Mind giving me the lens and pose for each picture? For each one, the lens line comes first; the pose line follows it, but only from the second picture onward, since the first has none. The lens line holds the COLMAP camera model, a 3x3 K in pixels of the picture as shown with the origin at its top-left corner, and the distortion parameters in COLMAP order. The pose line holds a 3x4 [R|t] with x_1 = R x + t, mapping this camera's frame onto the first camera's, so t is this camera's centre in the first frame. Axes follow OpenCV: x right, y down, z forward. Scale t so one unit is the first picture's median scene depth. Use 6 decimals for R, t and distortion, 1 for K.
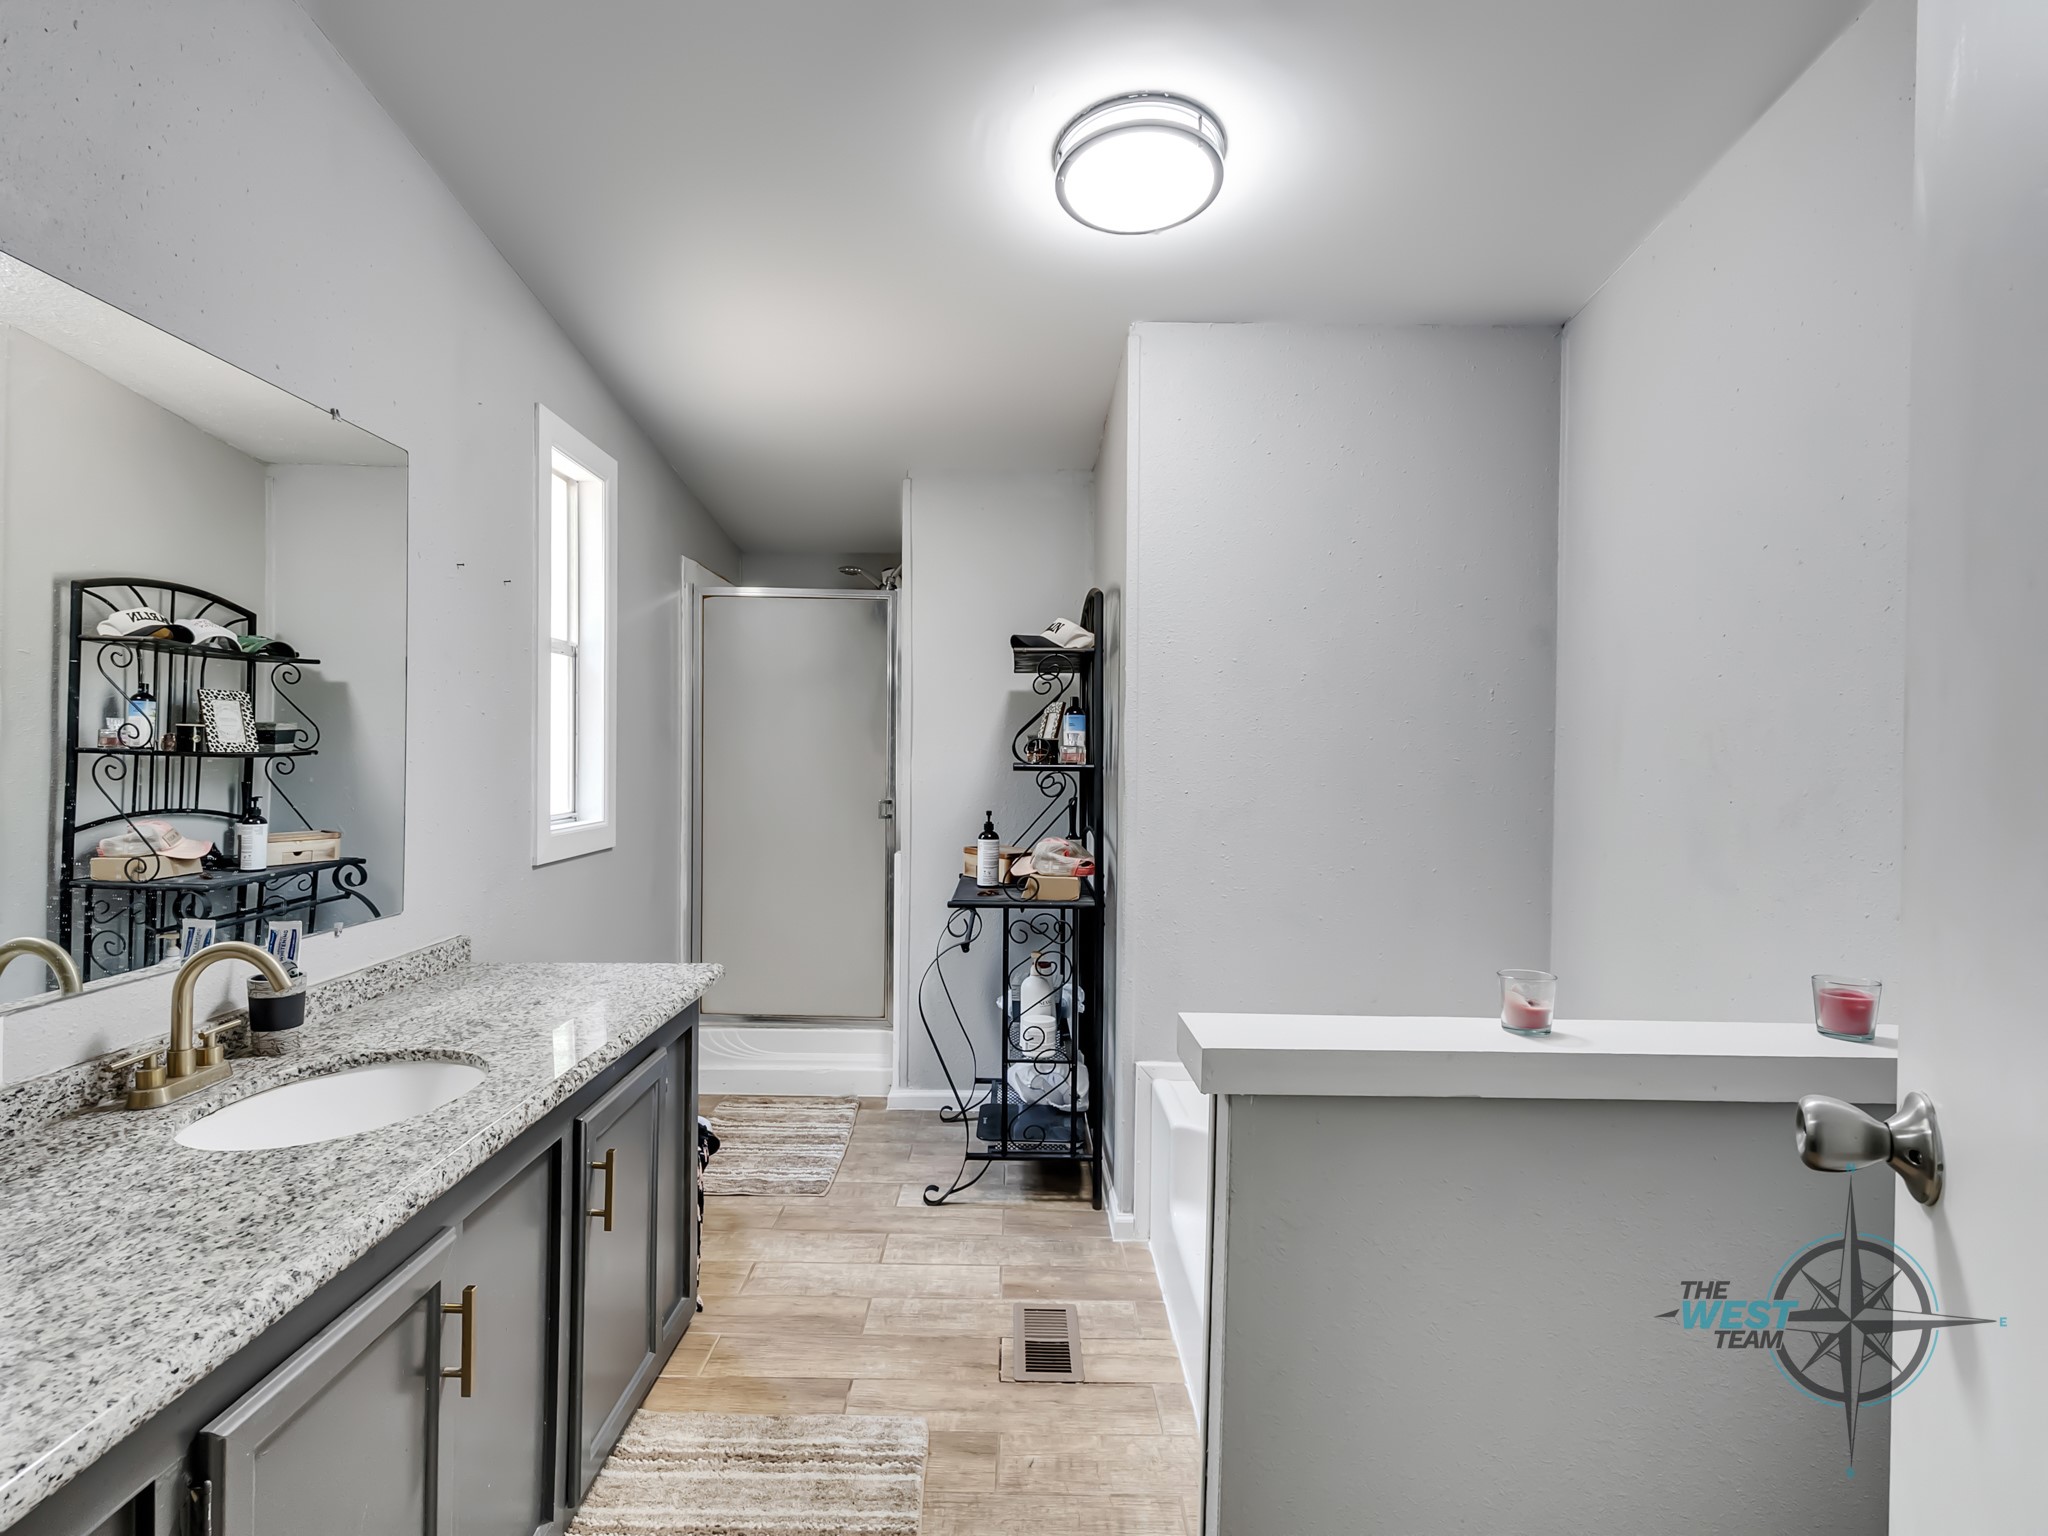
lens RADIAL K [[1056.1, 0, 1009.8], [0, 1056.1, 759.8], [0, 0, 1]] dist [-0.000131, 0.001278]
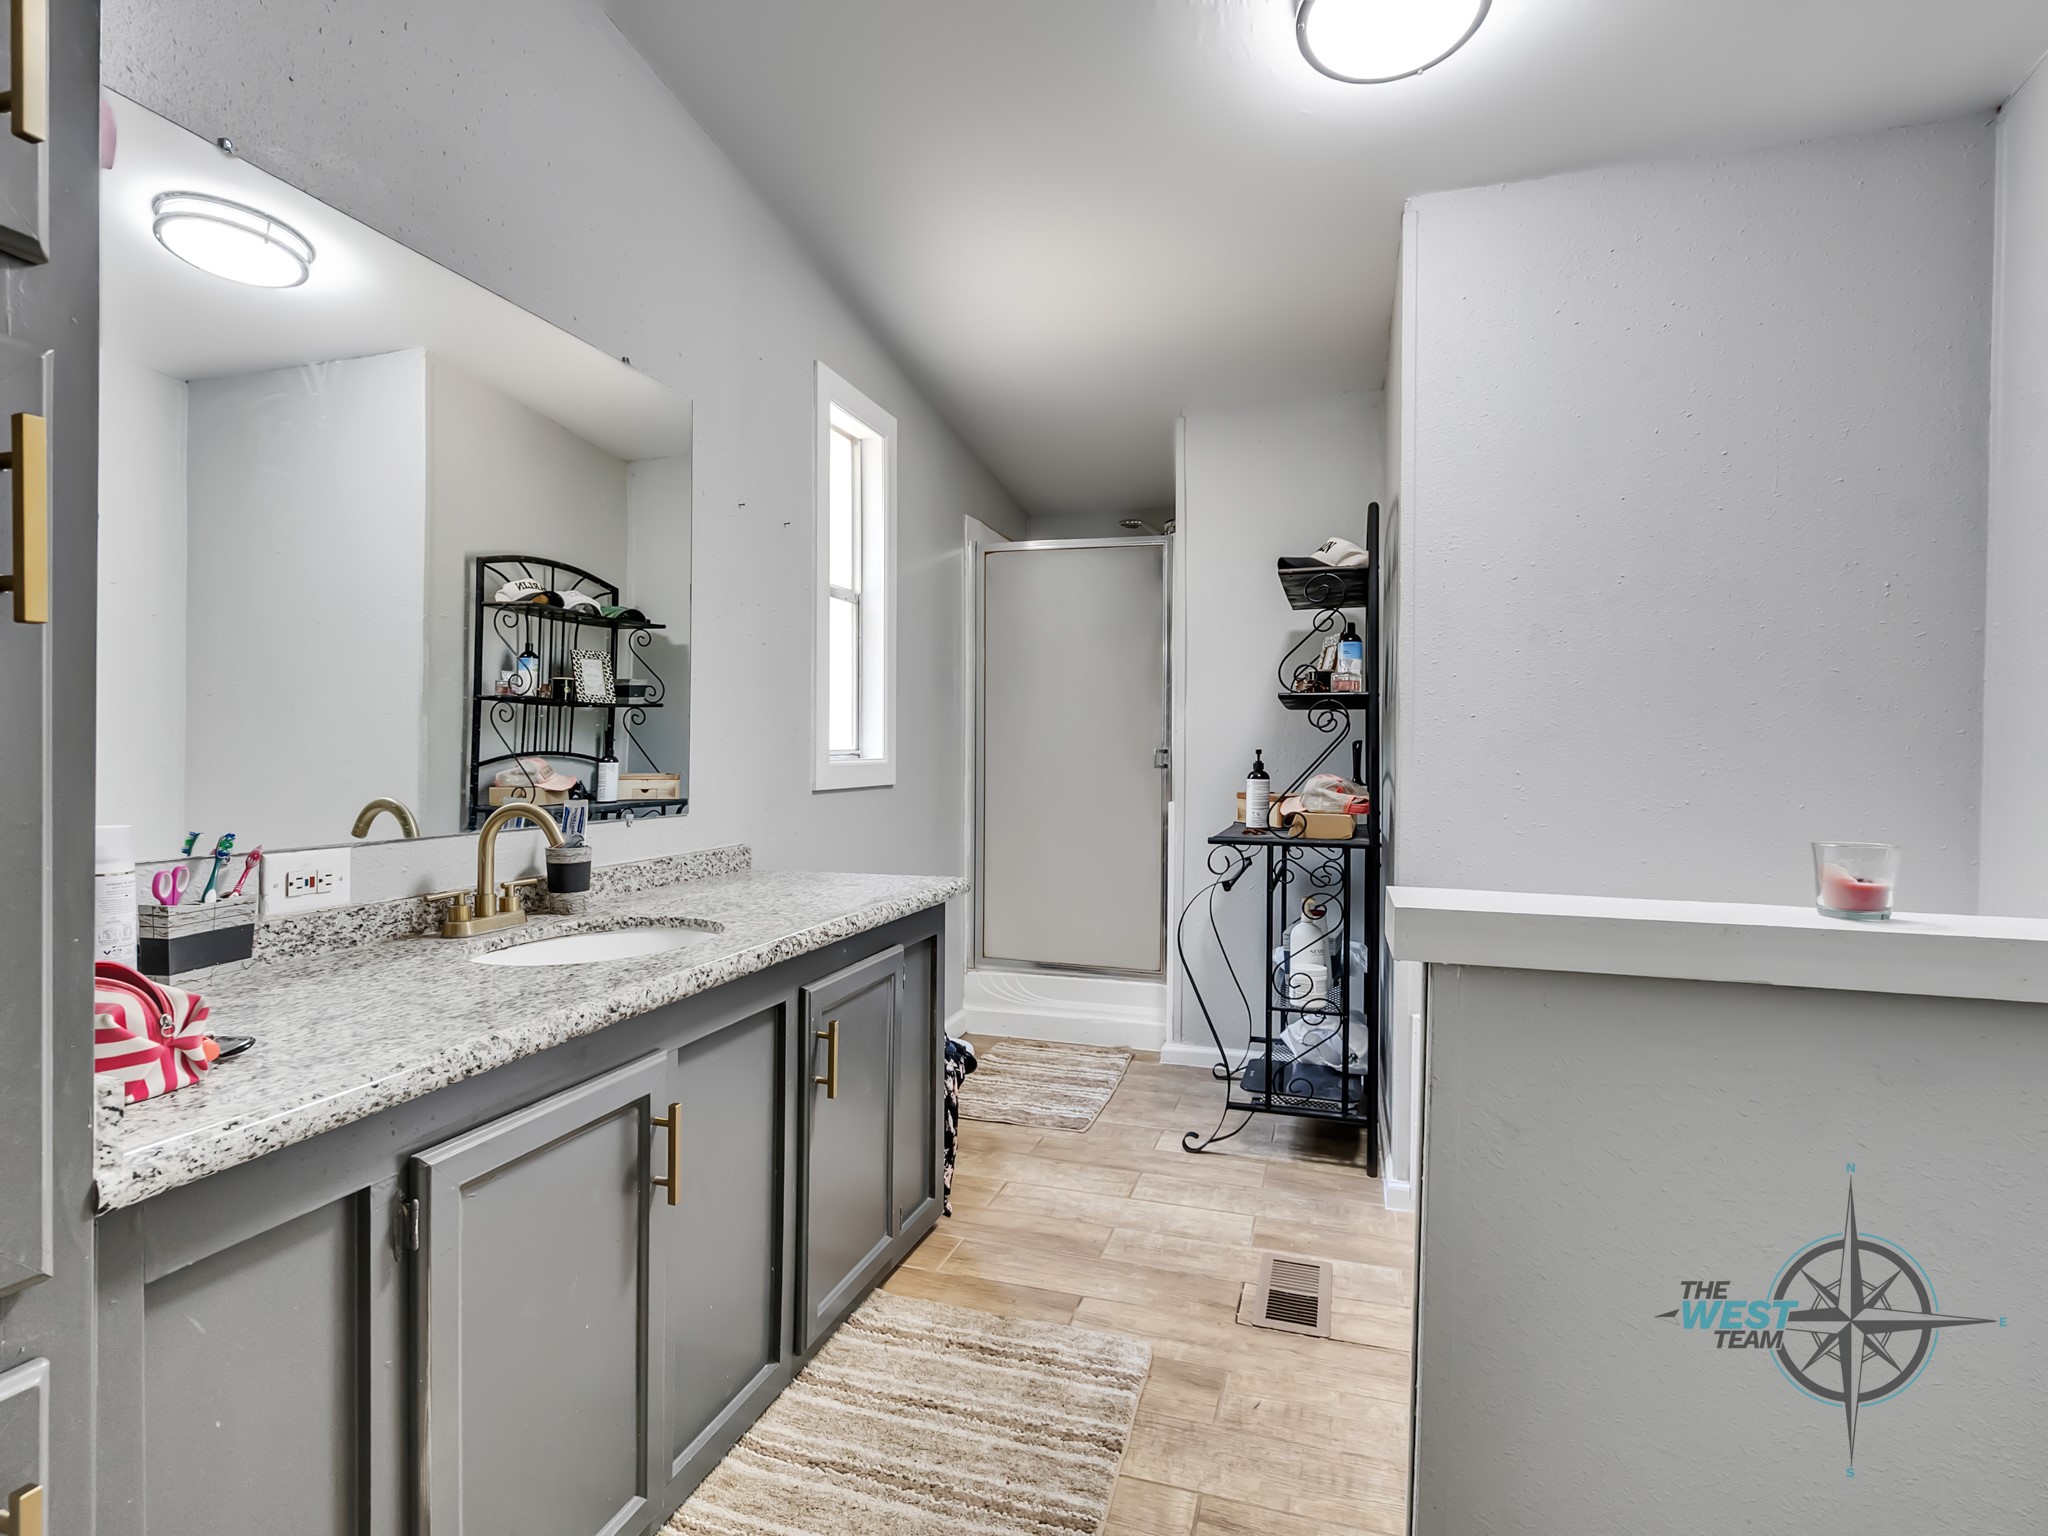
lens RADIAL K [[1056.1, 0, 1009.8], [0, 1056.1, 759.8], [0, 0, 1]] dist [-0.000131, 0.001278]
pose [[0.953195, -0.000511, -0.302355, 0.071487], [0.000798, 0.999999, 0.000824, 0.075015], [0.302355, -0.001026, 0.953195, 0.038912]]
